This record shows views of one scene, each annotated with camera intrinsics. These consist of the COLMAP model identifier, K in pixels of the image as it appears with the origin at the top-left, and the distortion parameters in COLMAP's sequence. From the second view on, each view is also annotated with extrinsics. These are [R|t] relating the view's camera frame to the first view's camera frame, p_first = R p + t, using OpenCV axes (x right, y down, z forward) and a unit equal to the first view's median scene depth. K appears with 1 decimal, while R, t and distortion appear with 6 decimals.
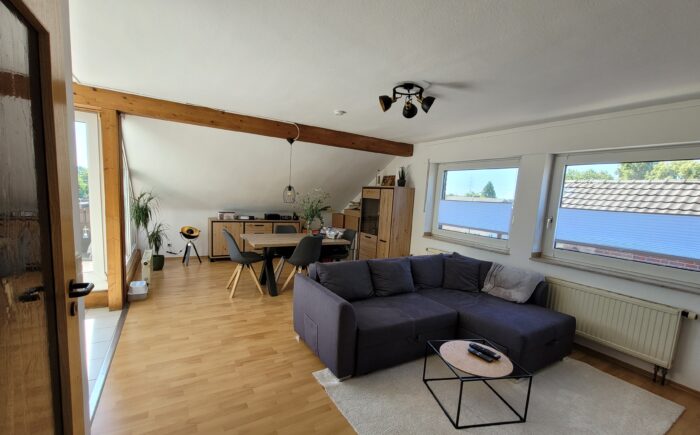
lens RADIAL K [[303.5, 0, 356.9], [0, 303.5, 235.0], [0, 0, 1]] dist [-0.001103, 0.000050]
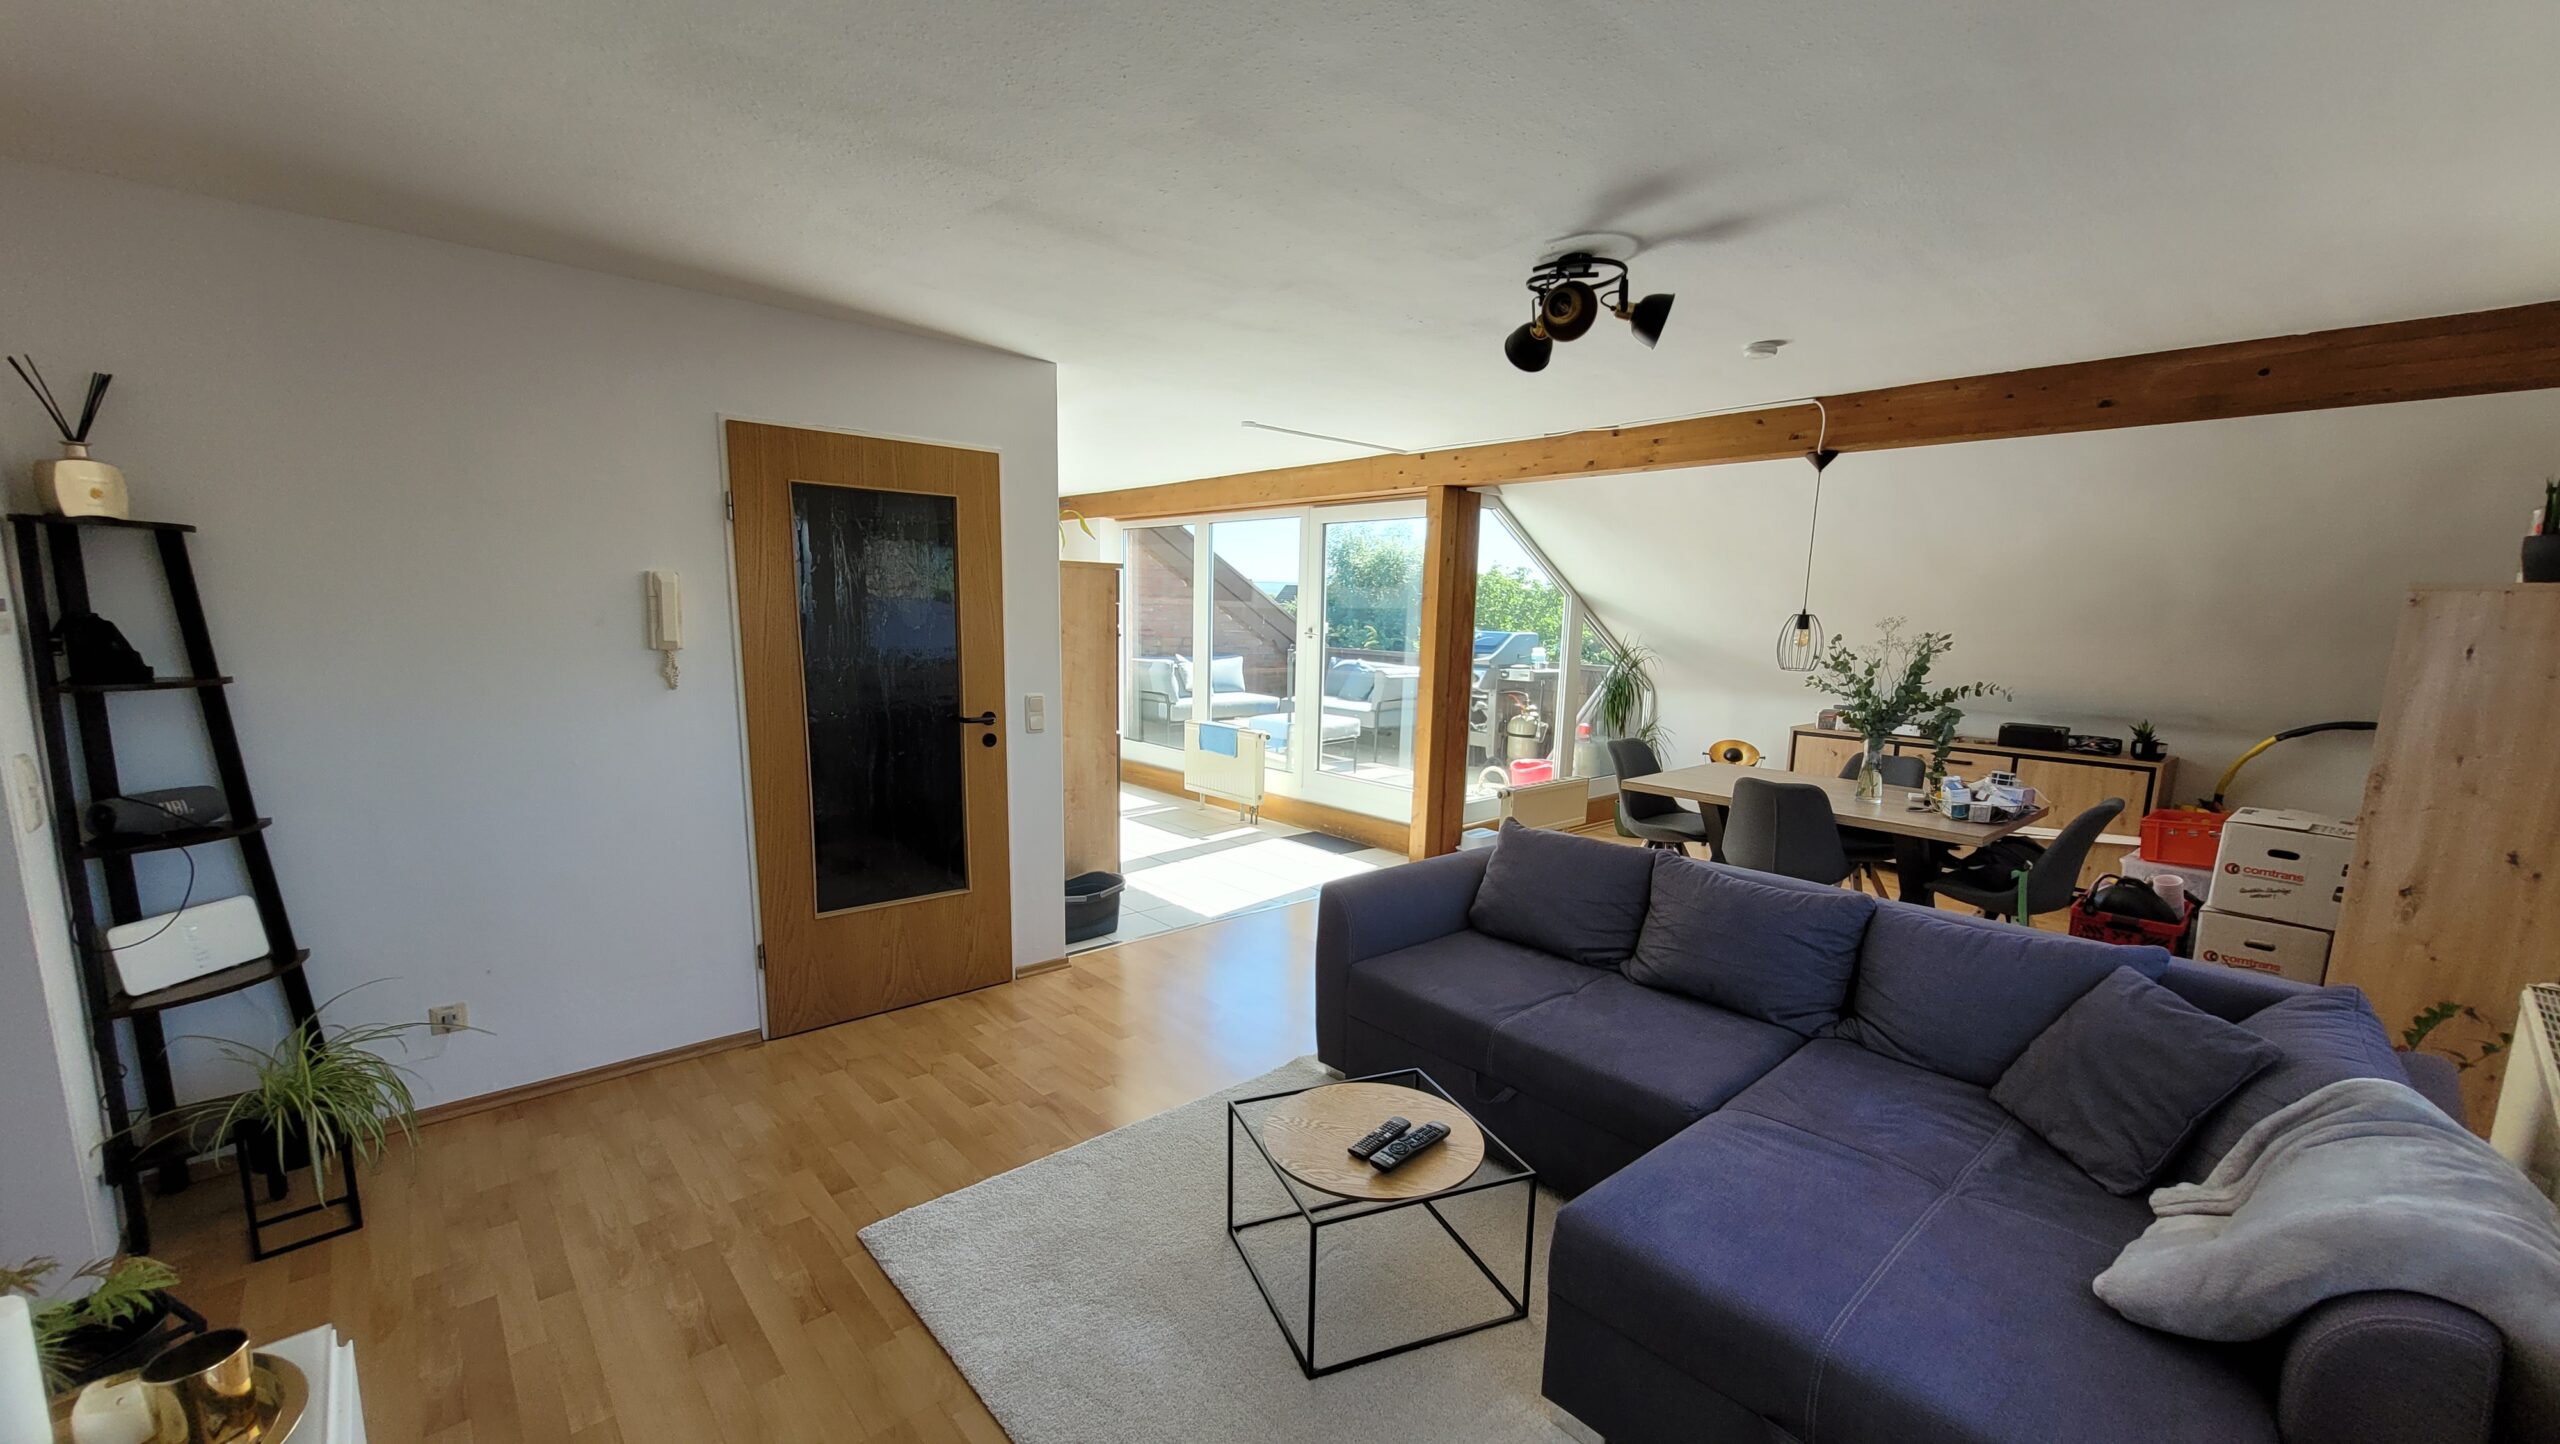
lens RADIAL K [[1004.1, 0, 1300.7], [0, 1004.1, 780.1], [0, 0, 1]] dist [0.000007, -0.000670]
pose [[0.184740, 0.109646, -0.976652, 0.690650], [-0.138170, 0.986785, 0.084648, -0.015758], [0.973026, 0.119306, 0.197448, 0.358142]]
